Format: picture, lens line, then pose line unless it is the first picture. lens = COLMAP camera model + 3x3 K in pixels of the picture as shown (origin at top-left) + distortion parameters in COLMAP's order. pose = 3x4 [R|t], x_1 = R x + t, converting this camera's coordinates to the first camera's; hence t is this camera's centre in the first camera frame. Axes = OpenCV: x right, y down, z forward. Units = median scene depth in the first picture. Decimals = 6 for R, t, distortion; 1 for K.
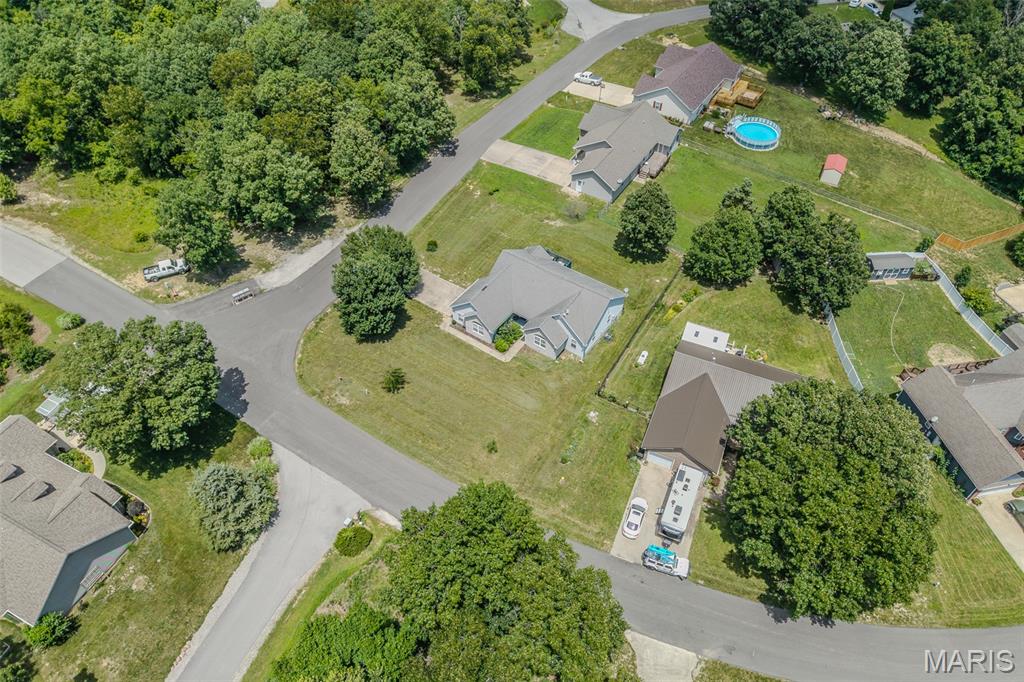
lens RADIAL K [[695.4, 0, 522.5], [0, 695.4, 348.9], [0, 0, 1]] dist [0.027236, -0.015333]
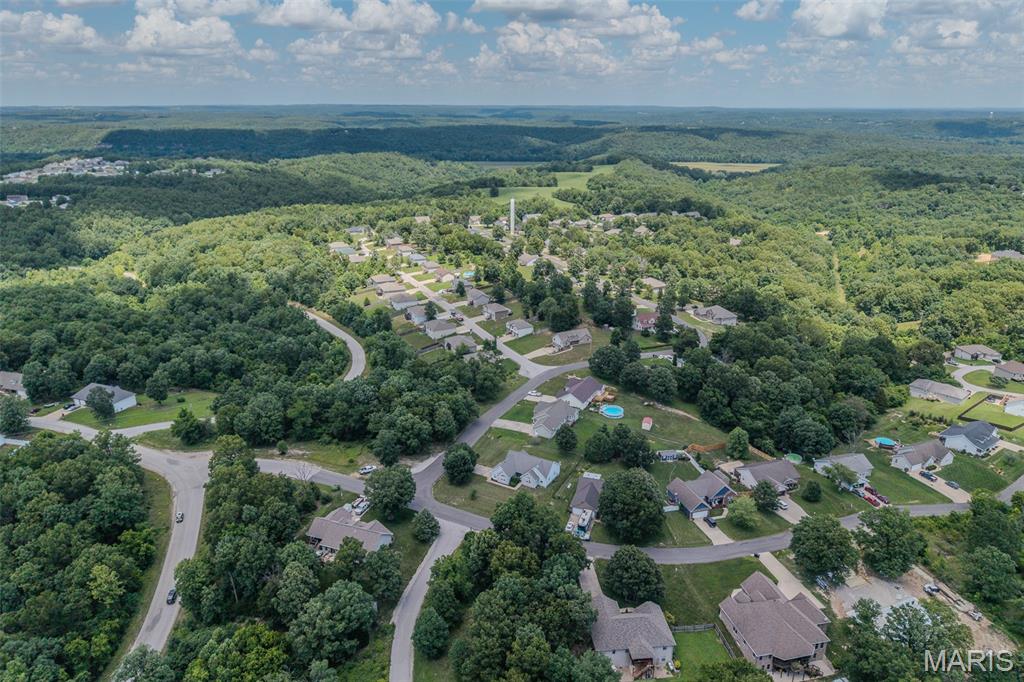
lens RADIAL K [[695.4, 0, 510.3], [0, 695.4, 343.0], [0, 0, 1]] dist [0.027236, -0.015333]
pose [[0.996269, -0.041353, 0.075745, -0.168958], [0.072201, 0.880181, -0.469114, 0.585358], [-0.047270, 0.472833, 0.879883, -1.175778]]
